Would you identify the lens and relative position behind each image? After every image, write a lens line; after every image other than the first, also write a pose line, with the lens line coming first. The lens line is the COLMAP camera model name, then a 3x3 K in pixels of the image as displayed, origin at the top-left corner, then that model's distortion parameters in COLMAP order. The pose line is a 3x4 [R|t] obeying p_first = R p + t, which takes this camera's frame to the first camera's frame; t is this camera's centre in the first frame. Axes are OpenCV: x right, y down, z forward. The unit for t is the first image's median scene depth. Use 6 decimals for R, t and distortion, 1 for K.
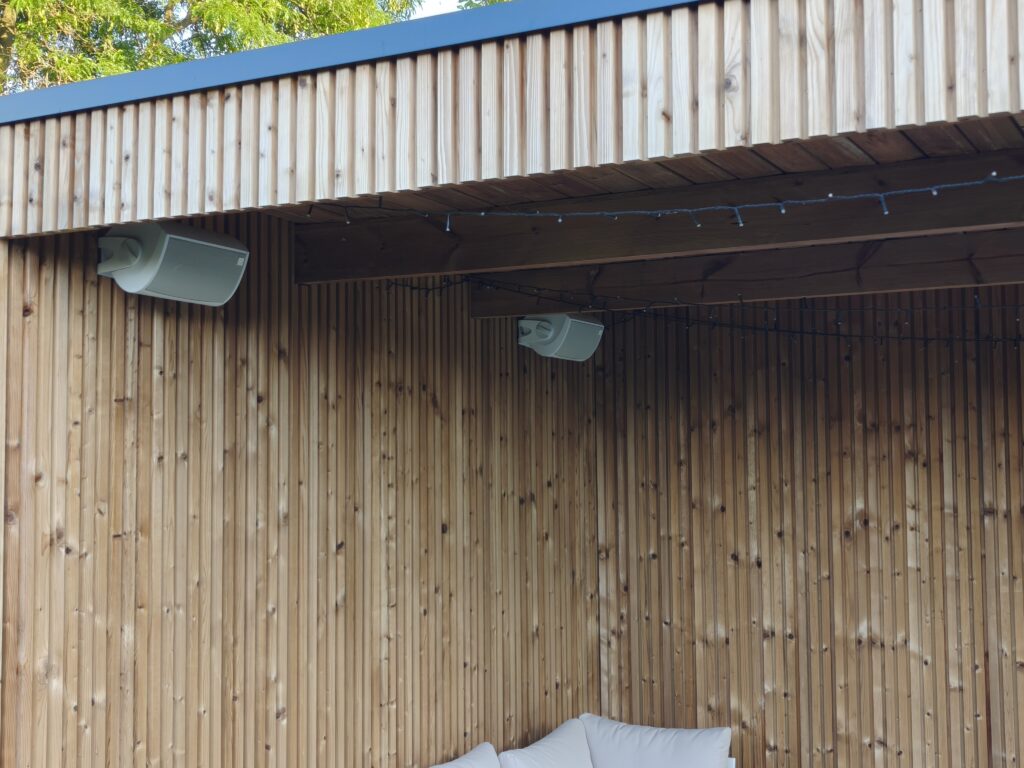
lens RADIAL K [[1427.8, 0, 512.7], [0, 1427.8, 384.4], [0, 0, 1]] dist [0.041940, 0.000000]
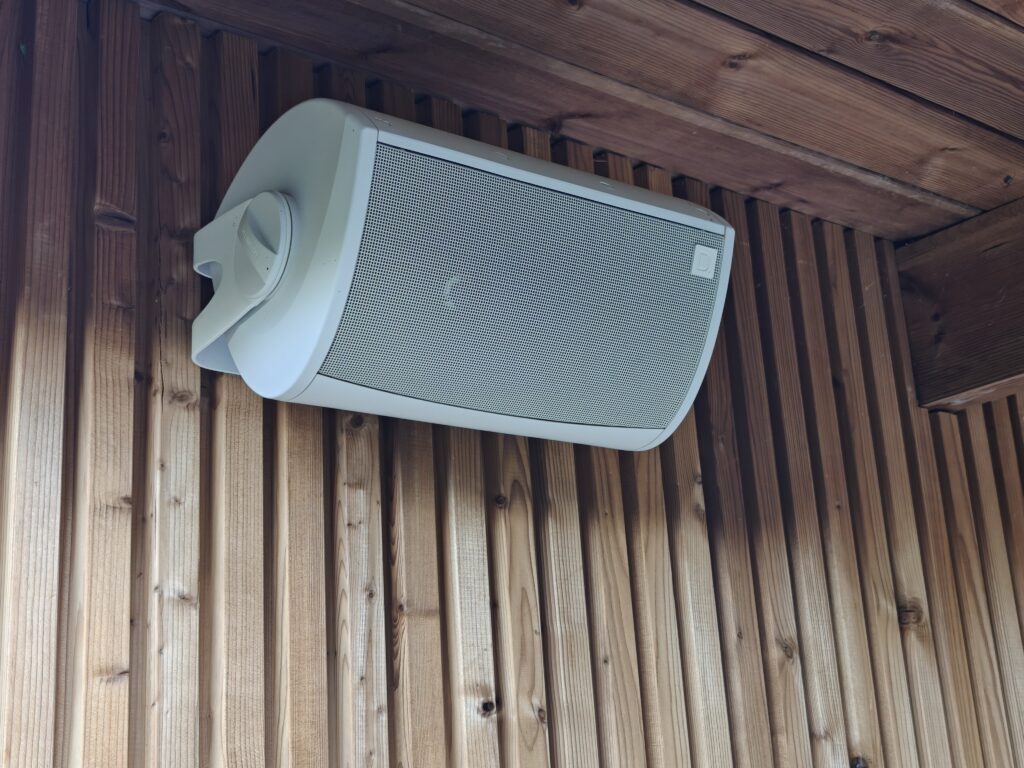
lens RADIAL K [[1427.8, 0, 514.4], [0, 1427.8, 381.9], [0, 0, 1]] dist [0.041940, 0.000000]
pose [[0.907938, -0.167393, -0.384224, -0.109199], [0.078260, 0.968364, -0.236951, -0.002678], [0.411733, 0.185067, 0.892315, 0.664643]]
